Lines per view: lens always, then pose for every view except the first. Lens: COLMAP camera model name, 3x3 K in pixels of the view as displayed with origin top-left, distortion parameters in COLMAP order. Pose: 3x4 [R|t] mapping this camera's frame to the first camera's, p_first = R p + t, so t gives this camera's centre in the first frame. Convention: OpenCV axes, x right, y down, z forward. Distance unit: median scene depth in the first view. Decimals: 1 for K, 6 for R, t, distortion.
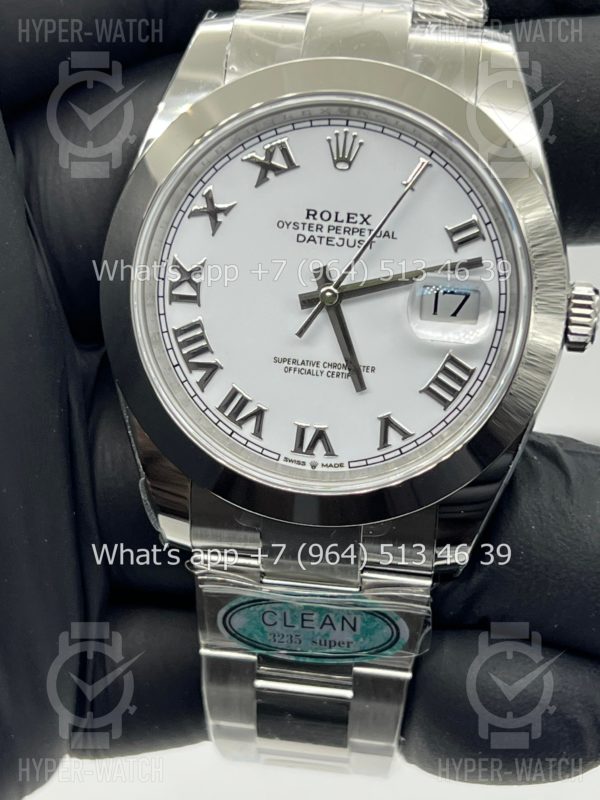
lens RADIAL K [[1807.7, 0, 297.4], [0, 1807.7, 404.4], [0, 0, 1]] dist [0.266660, 0.000000]
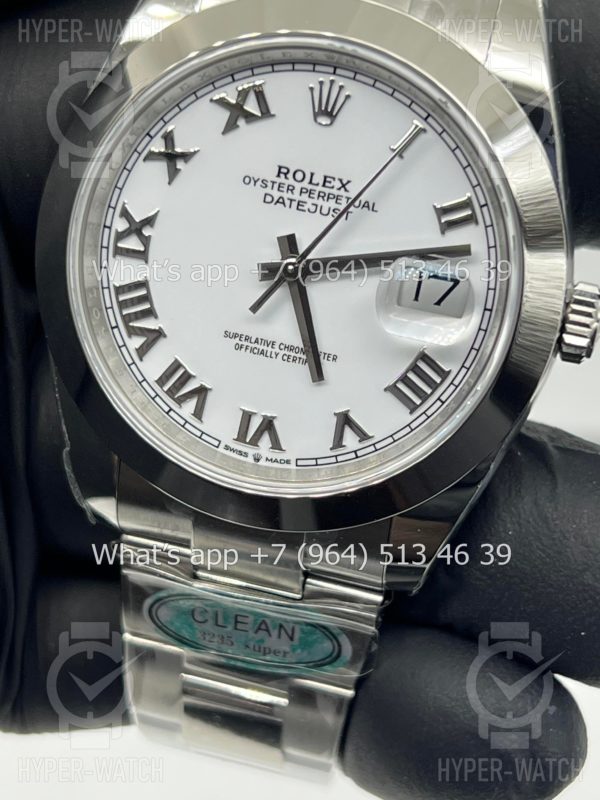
lens RADIAL K [[1807.7, 0, 297.3], [0, 1807.7, 396.2], [0, 0, 1]] dist [0.266660, 0.000000]
pose [[0.991636, 0.111944, -0.064239, 0.081687], [-0.106708, 0.991079, 0.079851, -0.068501], [0.072605, -0.072328, 0.994735, 0.130038]]
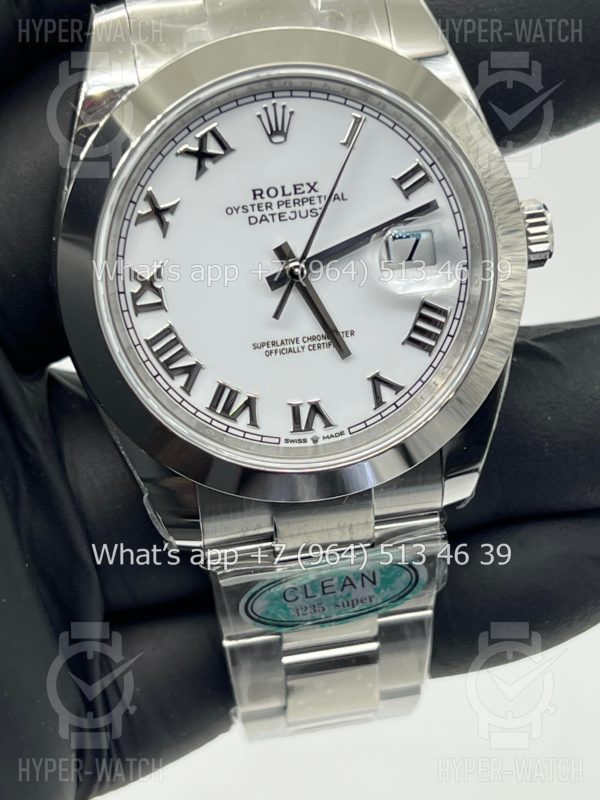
lens RADIAL K [[1807.7, 0, 295.9], [0, 1807.7, 397.5], [0, 0, 1]] dist [0.266660, 0.000000]
pose [[0.952773, -0.242456, 0.182863, -0.177879], [0.227181, 0.968640, 0.100625, -0.091815], [-0.201526, -0.054330, 0.977975, 0.029783]]
